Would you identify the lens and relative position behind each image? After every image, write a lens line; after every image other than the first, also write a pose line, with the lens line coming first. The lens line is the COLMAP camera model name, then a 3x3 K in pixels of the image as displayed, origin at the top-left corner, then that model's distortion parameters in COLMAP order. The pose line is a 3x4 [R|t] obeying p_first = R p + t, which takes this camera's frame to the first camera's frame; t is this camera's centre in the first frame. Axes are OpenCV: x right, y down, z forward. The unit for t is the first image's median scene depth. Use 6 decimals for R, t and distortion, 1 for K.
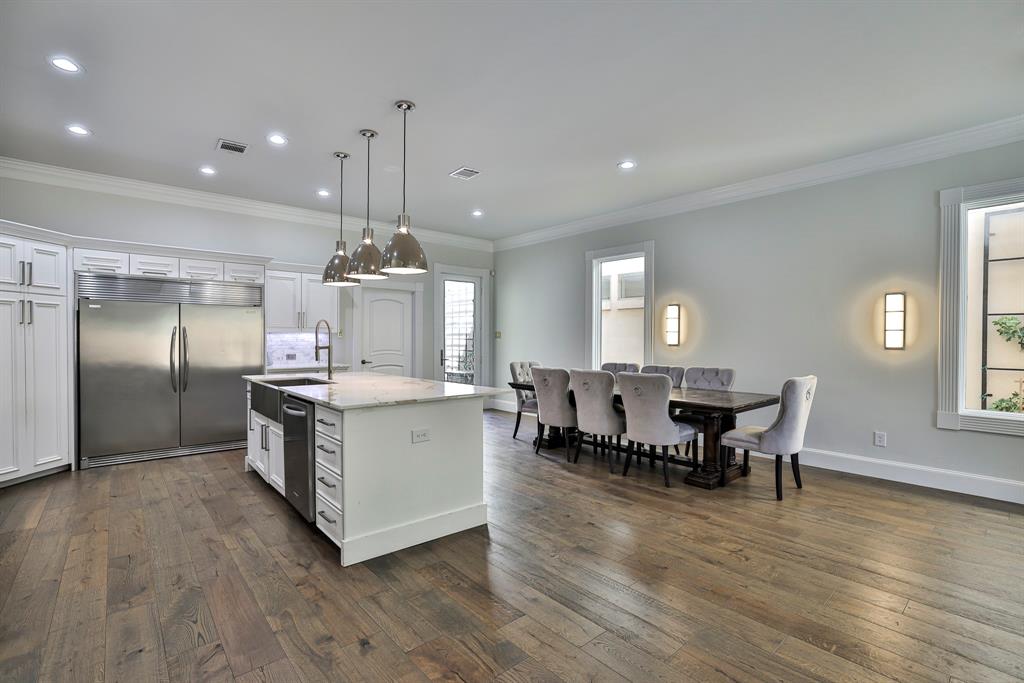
lens RADIAL K [[471.2, 0, 506.6], [0, 471.2, 344.0], [0, 0, 1]] dist [-0.049401, 0.018453]
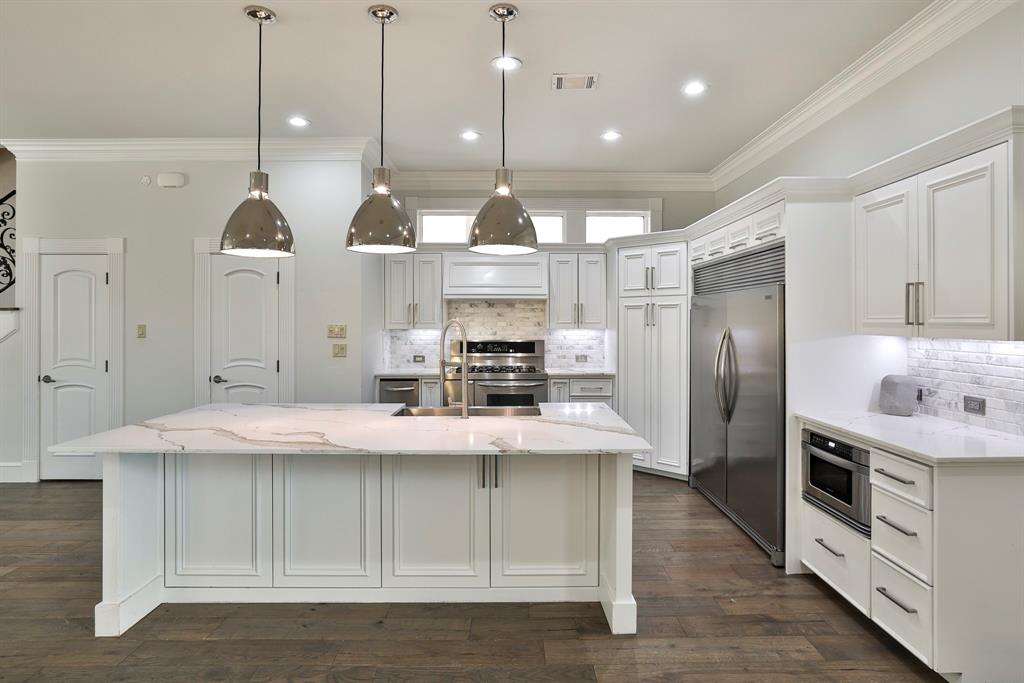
lens RADIAL K [[564.9, 0, 521.8], [0, 564.9, 321.6], [0, 0, 1]] dist [-0.023752, 0.001053]
pose [[-0.636568, -0.004123, -0.771210, 0.138981], [-0.011070, 0.999932, 0.003792, -0.053605], [0.771141, 0.010951, -0.636570, 1.543051]]
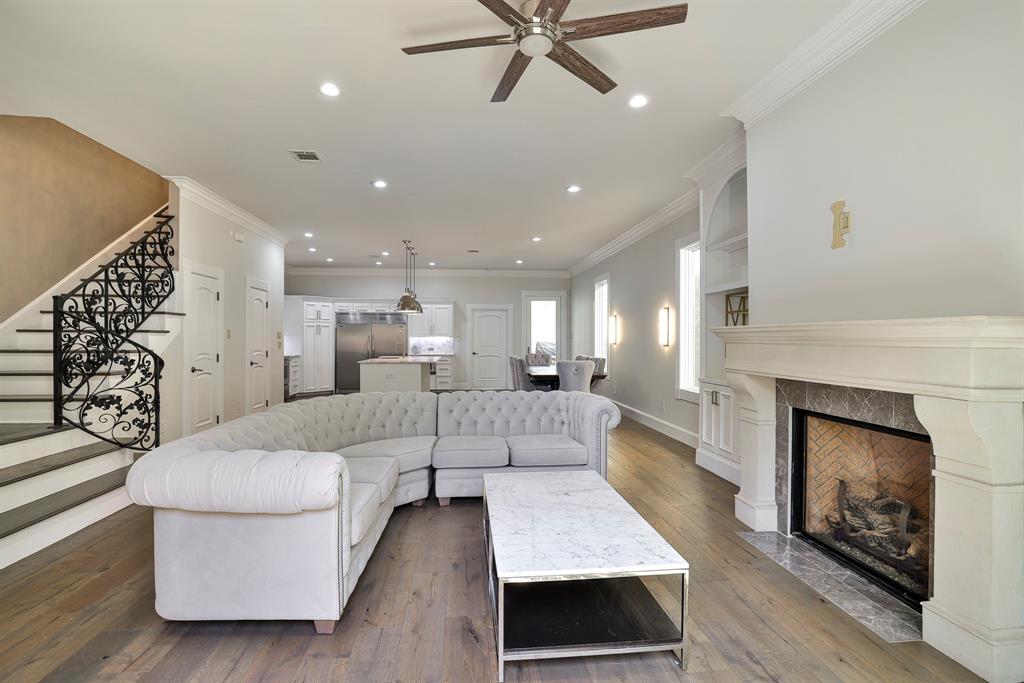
lens RADIAL K [[476.2, 0, 500.4], [0, 476.2, 341.2], [0, 0, 1]] dist [-0.046270, 0.019023]
pose [[0.811868, -0.000147, -0.583841, 1.333973], [-0.005481, 0.999954, -0.007874, 0.012219], [0.583815, 0.009592, 0.811830, -0.575056]]
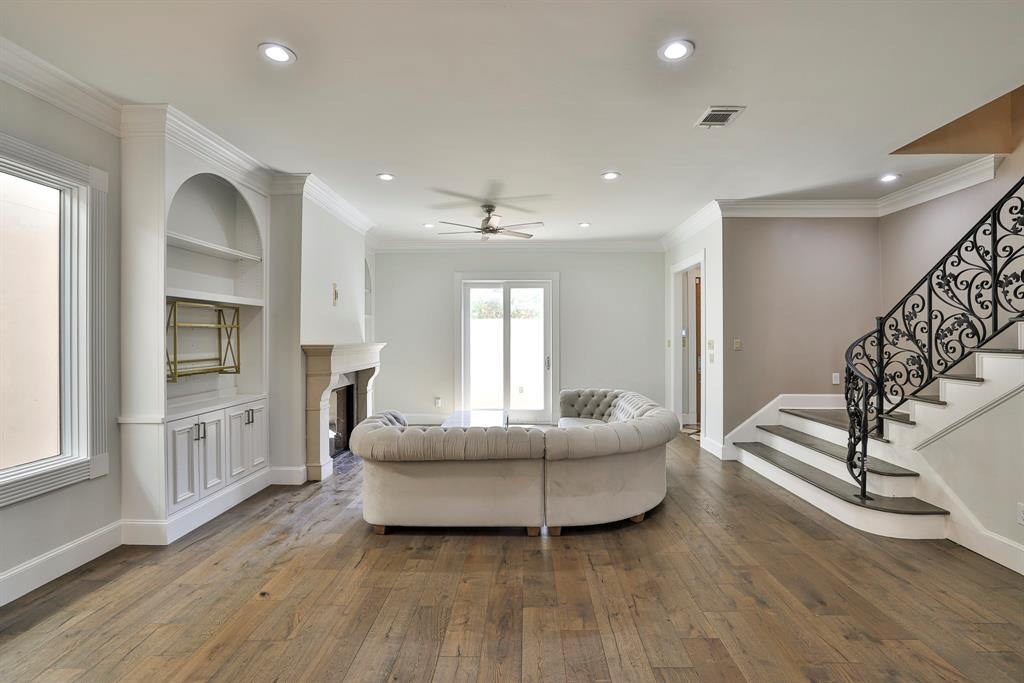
lens RADIAL K [[469.9, 0, 519.2], [0, 469.9, 335.7], [0, 0, 1]] dist [-0.054200, 0.022177]
pose [[-0.753616, -0.002542, 0.657310, 0.079357], [0.006457, 0.999916, 0.011271, -0.051577], [-0.657283, 0.012738, -0.753536, 0.868756]]
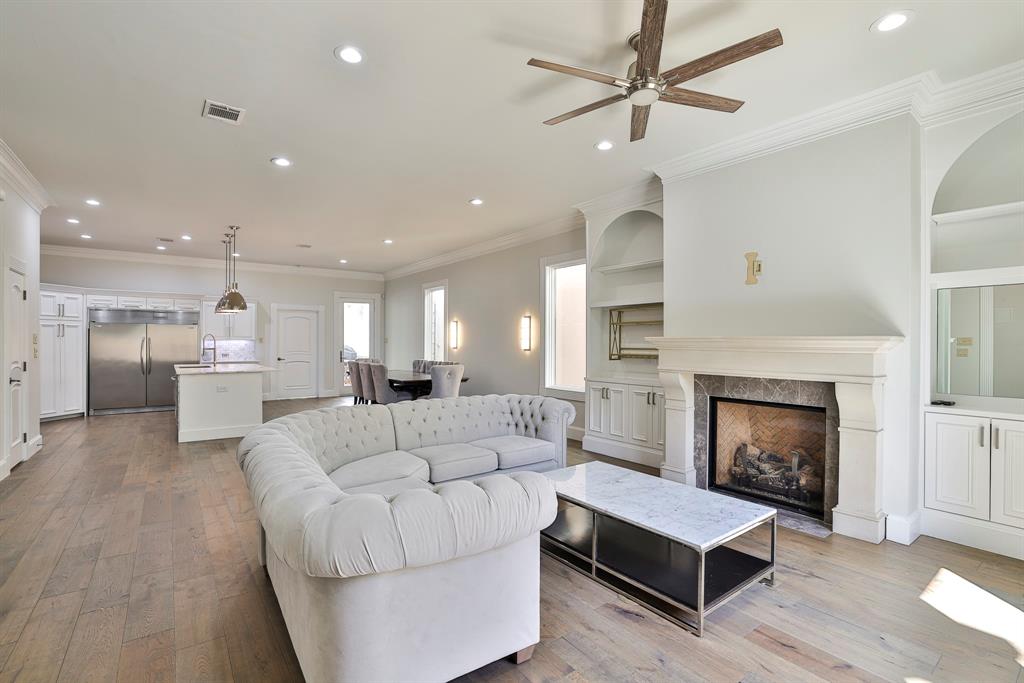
lens RADIAL K [[471.2, 0, 506.6], [0, 471.2, 344.0], [0, 0, 1]] dist [-0.049401, 0.018453]
pose [[0.997438, -0.000974, -0.071534, 0.911236], [0.000400, 0.999968, -0.008038, 0.003415], [0.071539, 0.007989, 0.997406, -0.747061]]
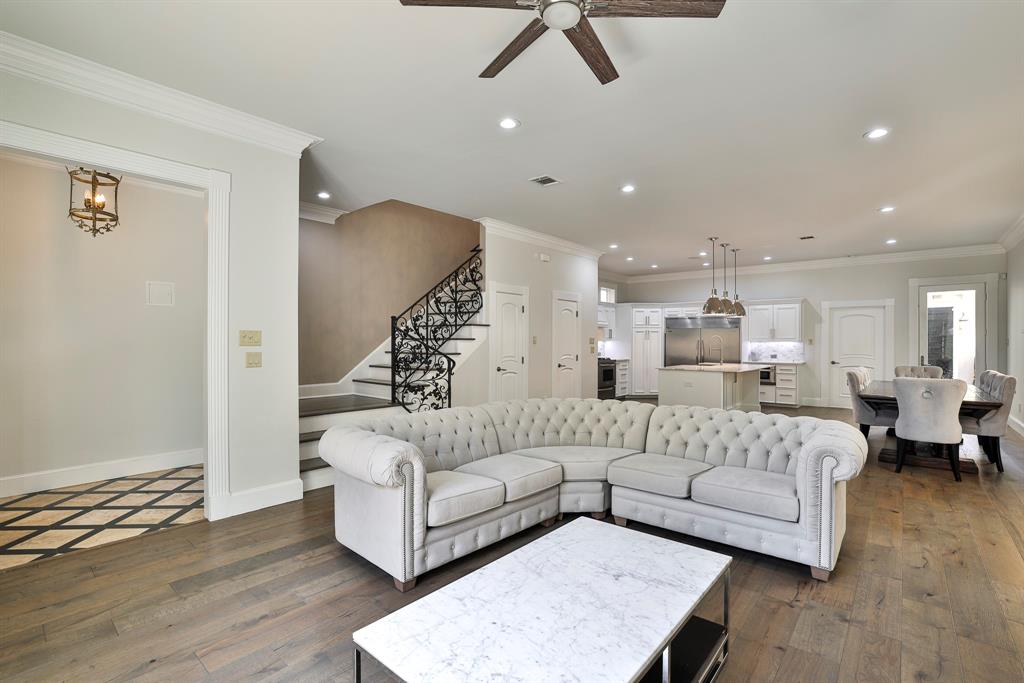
lens RADIAL K [[471.2, 0, 506.6], [0, 471.2, 344.0], [0, 0, 1]] dist [-0.049401, 0.018453]
pose [[0.151870, 0.001135, -0.988400, 1.508557], [-0.014735, 0.999891, -0.001116, 0.000057], [0.988291, 0.014733, 0.151871, -0.236275]]
